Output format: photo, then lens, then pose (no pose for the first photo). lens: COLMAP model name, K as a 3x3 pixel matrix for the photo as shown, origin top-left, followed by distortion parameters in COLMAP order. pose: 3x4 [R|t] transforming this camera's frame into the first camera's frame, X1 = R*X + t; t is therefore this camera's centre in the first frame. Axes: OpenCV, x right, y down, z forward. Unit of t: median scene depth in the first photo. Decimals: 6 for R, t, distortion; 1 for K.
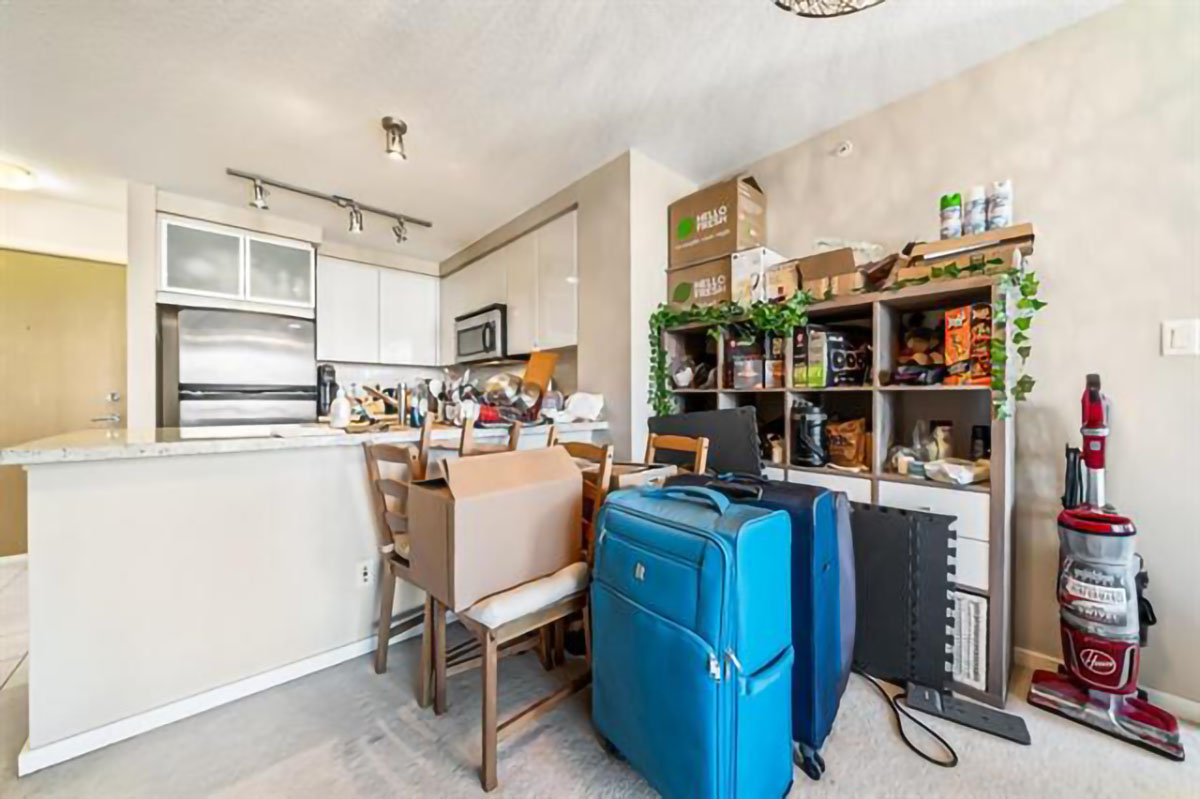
lens RADIAL K [[436.3, 0, 600.0], [0, 436.3, 399.5], [0, 0, 1]] dist [0.016266, 0.000055]
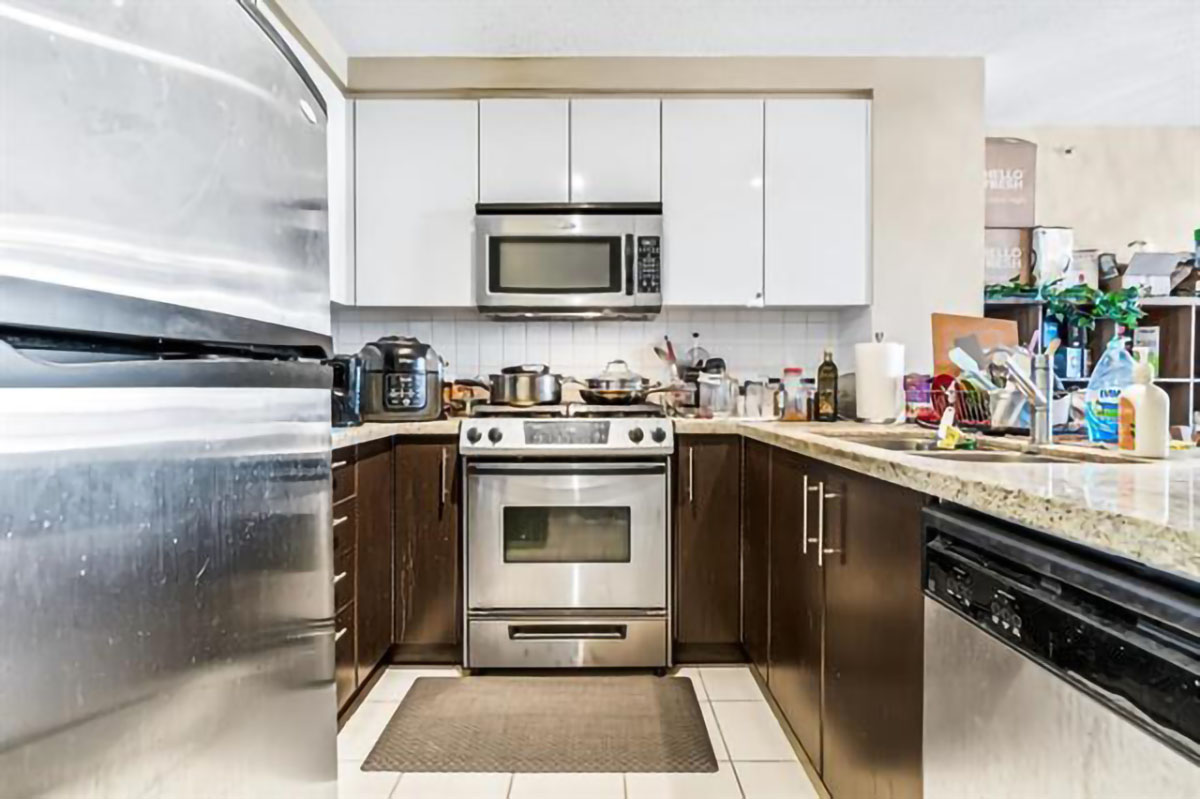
lens RADIAL K [[572.2, 0, 597.7], [0, 572.2, 387.3], [0, 0, 1]] dist [-0.000997, -0.000013]
pose [[0.672201, 0.006760, 0.740337, -1.049801], [-0.005337, 0.999977, -0.004285, 0.002568], [-0.740349, -0.001071, 0.672222, 0.796165]]
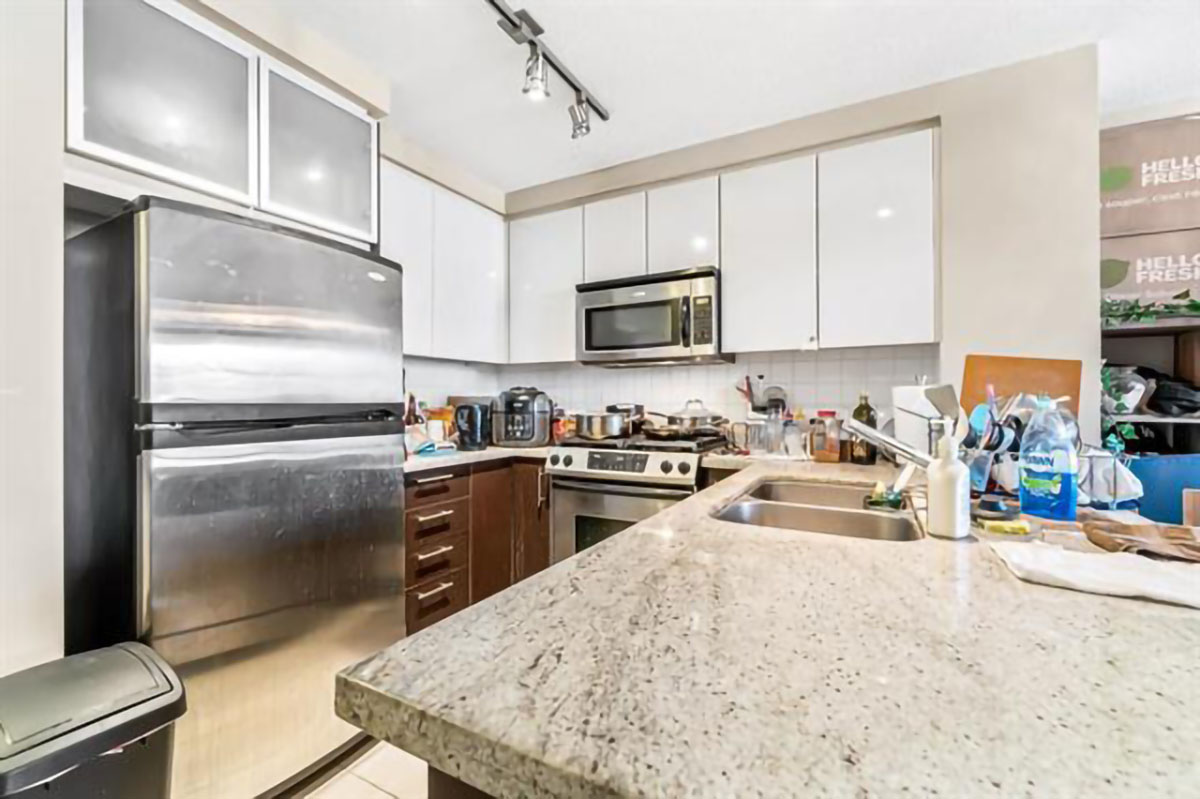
lens RADIAL K [[499.3, 0, 600.0], [0, 499.3, 399.5], [0, 0, 1]] dist [-0.002251, -0.000300]
pose [[0.945182, 0.007234, 0.326463, -0.809657], [-0.005286, 0.999963, -0.006855, -0.041226], [-0.326500, 0.004754, 0.945185, 0.535090]]
